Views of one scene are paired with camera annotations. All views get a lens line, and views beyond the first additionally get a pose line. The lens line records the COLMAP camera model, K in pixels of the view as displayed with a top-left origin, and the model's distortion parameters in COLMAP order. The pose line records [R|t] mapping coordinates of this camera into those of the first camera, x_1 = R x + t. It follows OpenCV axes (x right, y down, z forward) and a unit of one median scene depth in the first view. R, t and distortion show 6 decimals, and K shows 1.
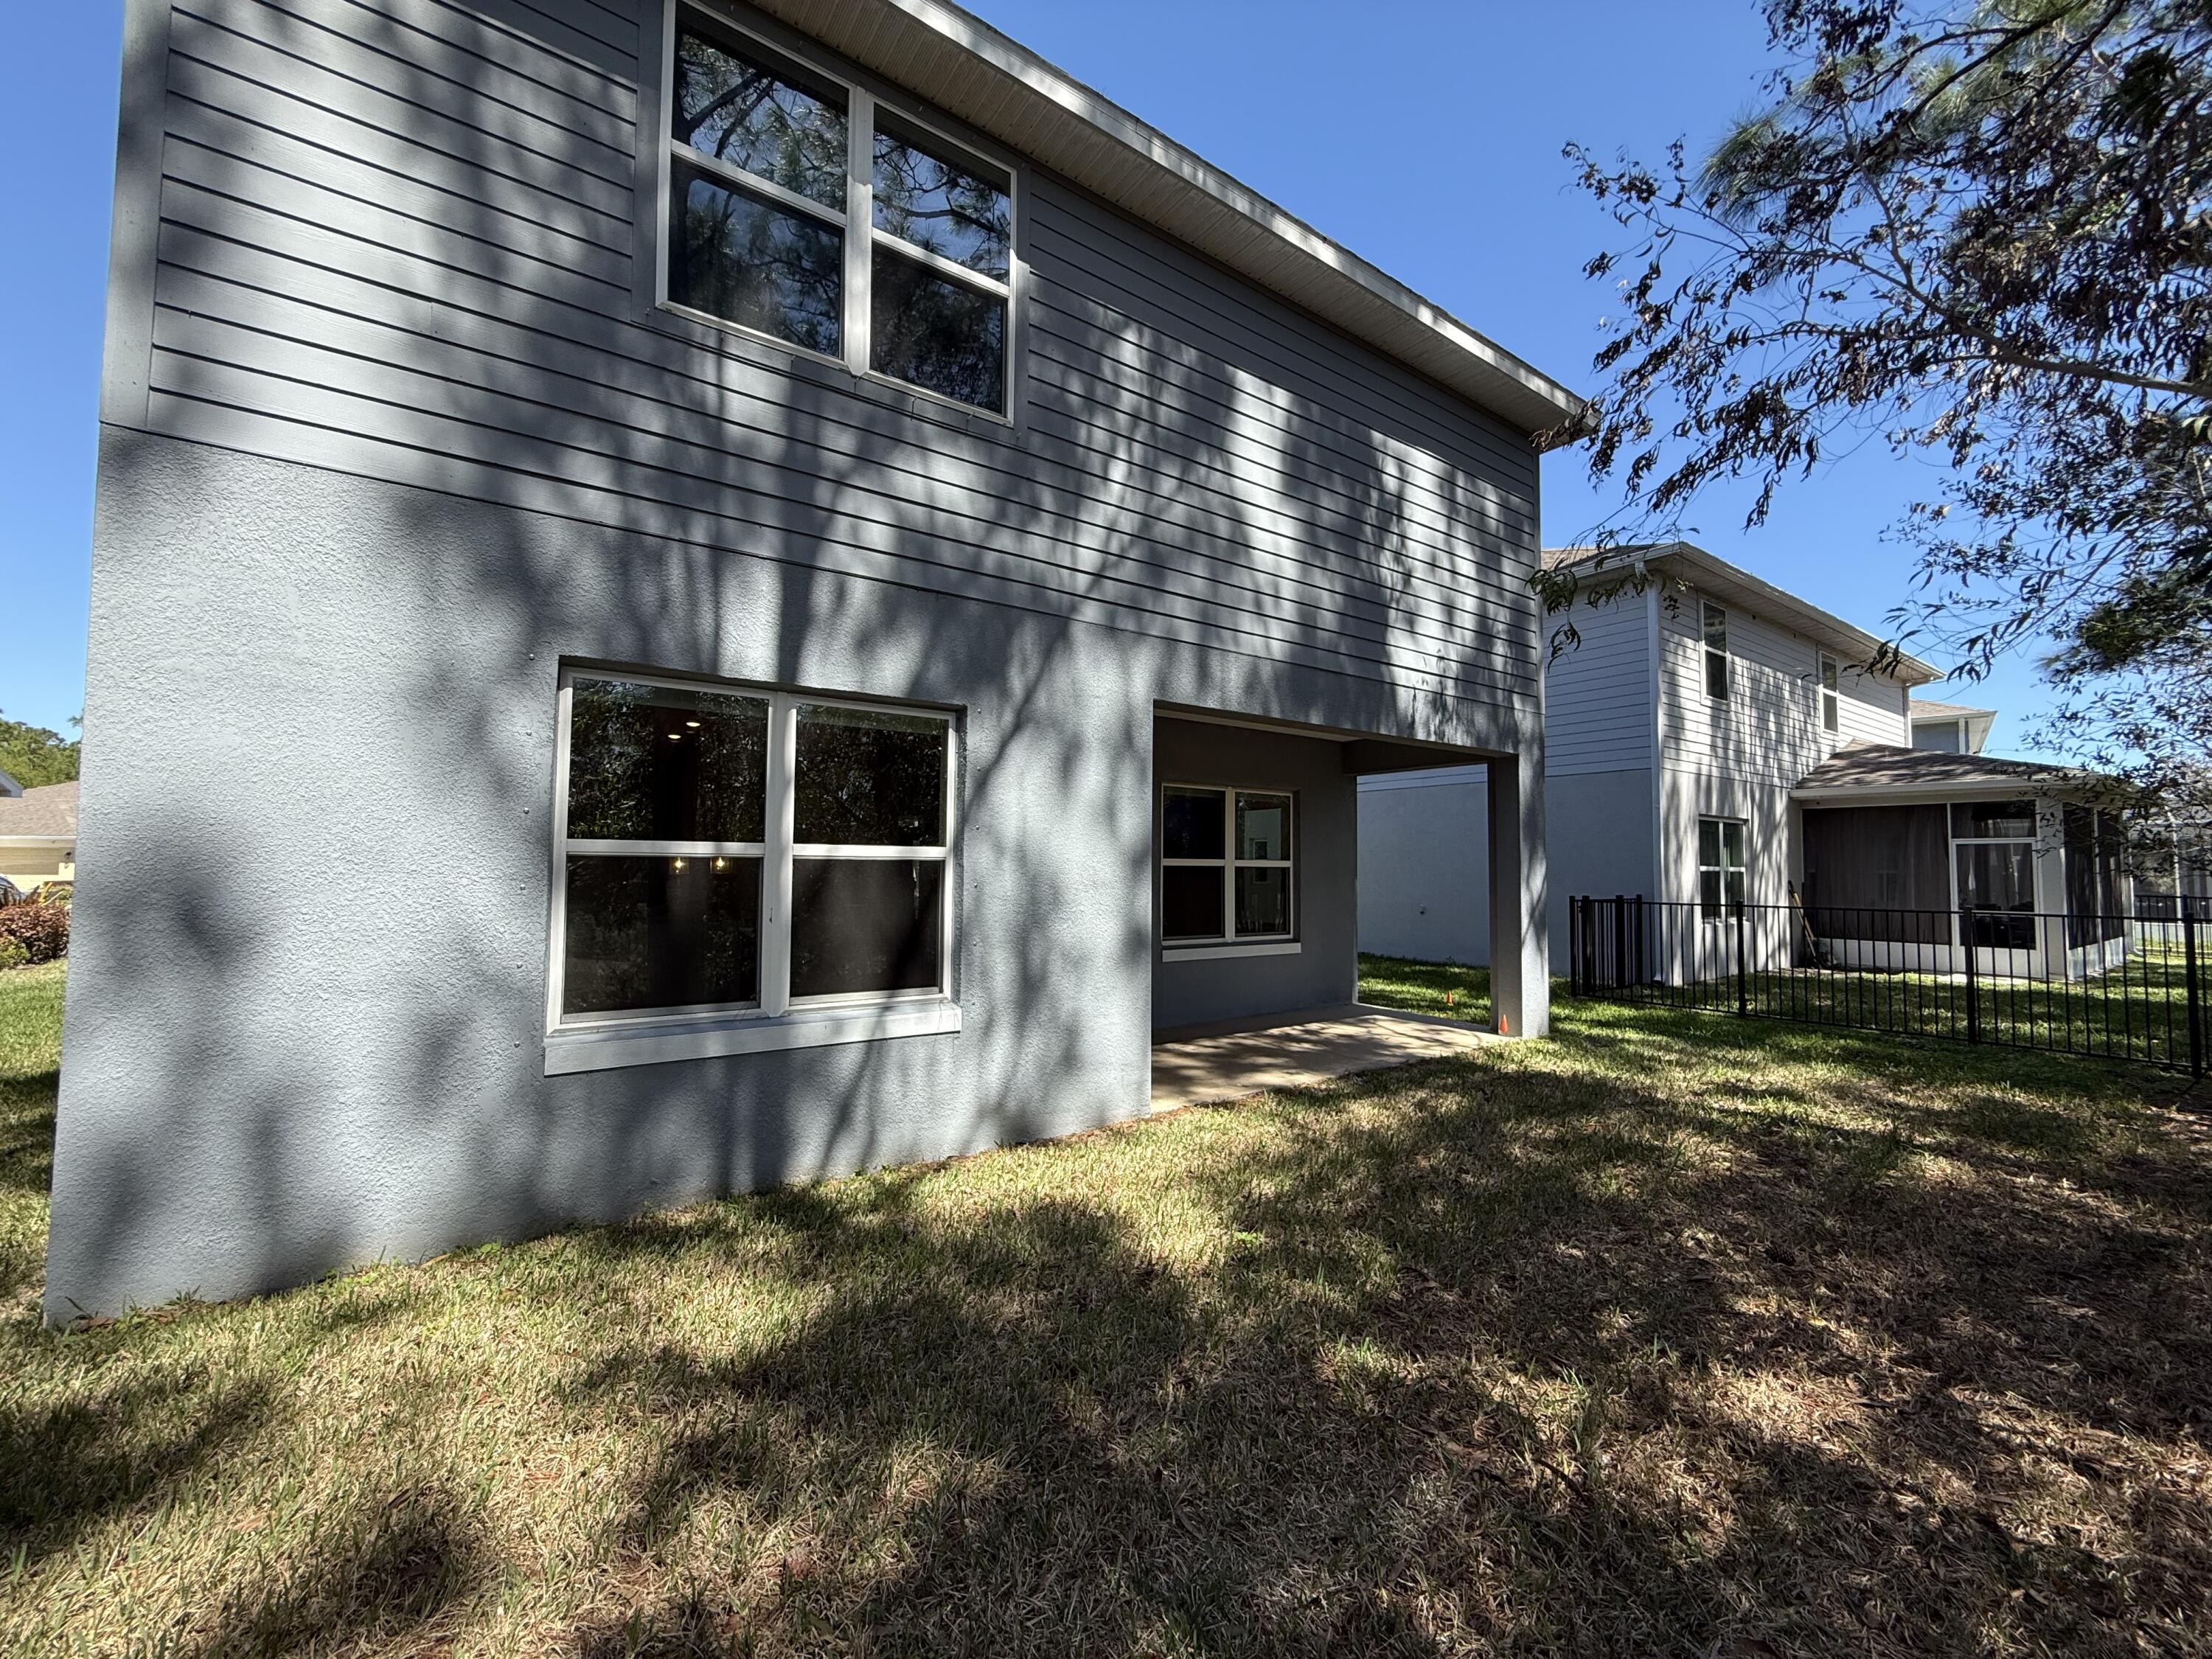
lens RADIAL K [[880.3, 0, 1093.2], [0, 880.3, 830.9], [0, 0, 1]] dist [-0.000313, 0.000033]
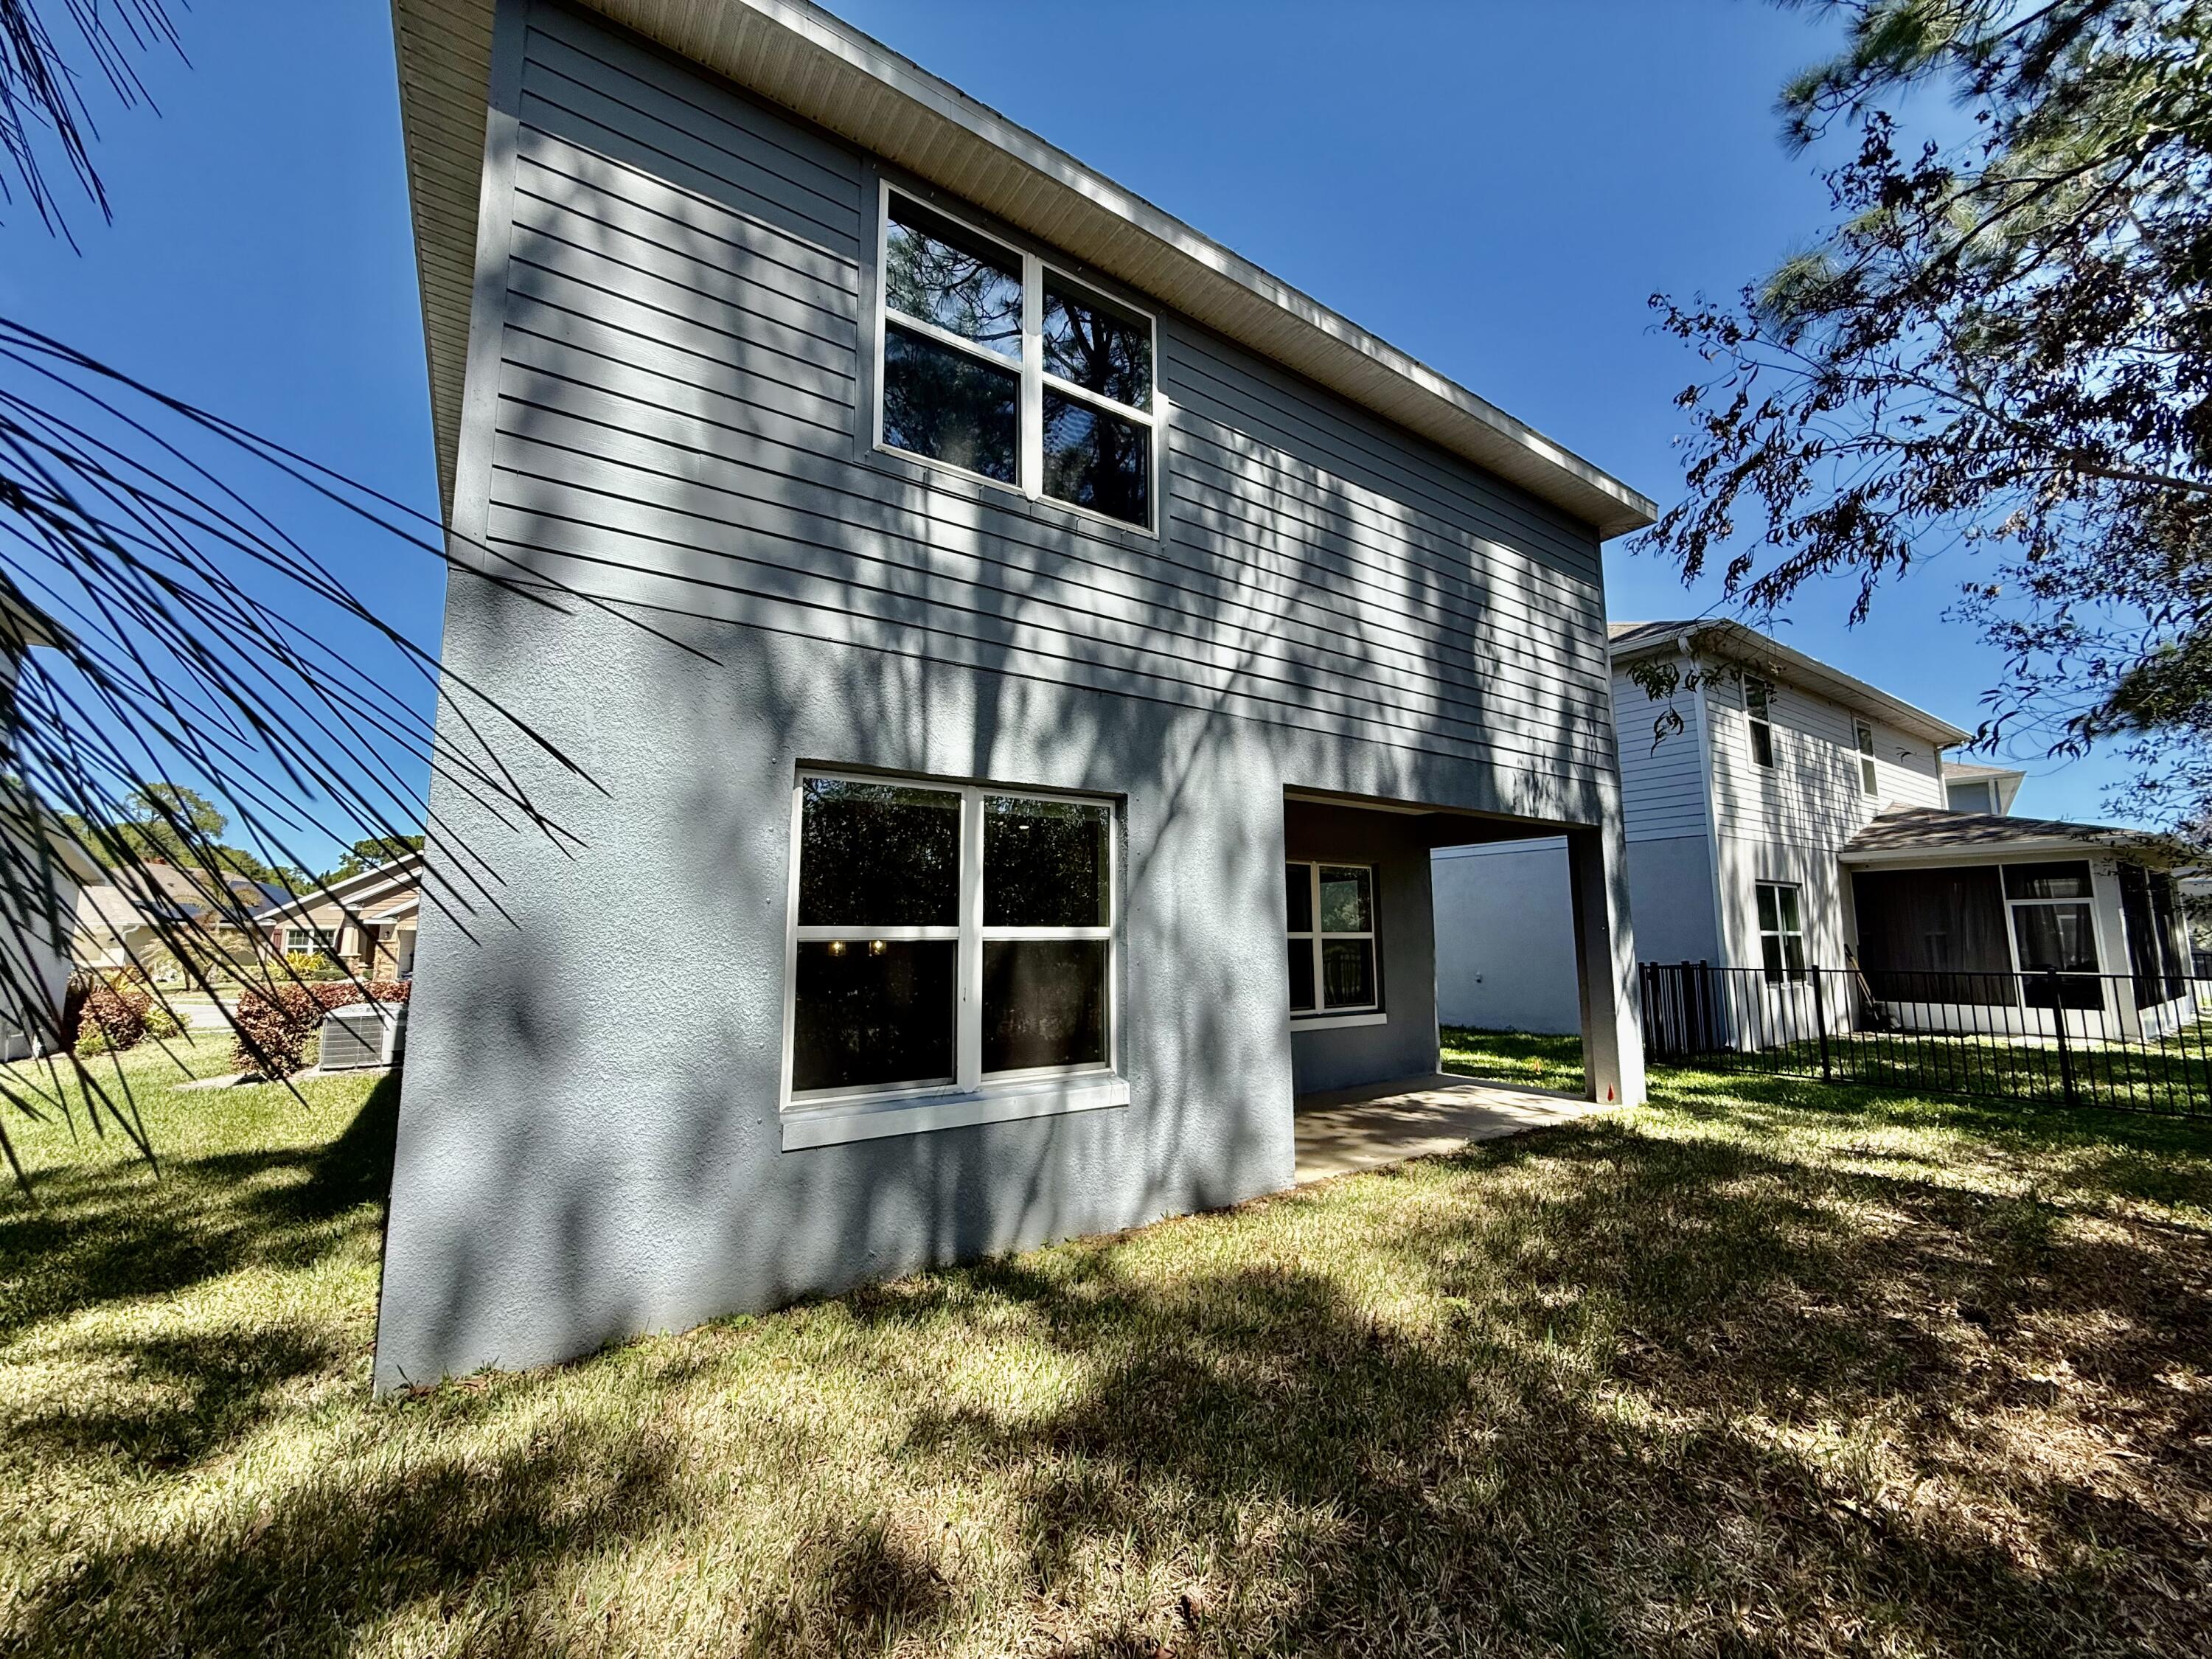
lens RADIAL K [[879.9, 0, 1106.0], [0, 879.9, 829.5], [0, 0, 1]] dist [-0.001057, -0.000010]
pose [[0.999888, -0.013645, -0.006093, -0.164548], [0.013109, 0.996658, -0.080623, -0.013803], [0.007173, 0.080534, 0.996726, -0.065033]]
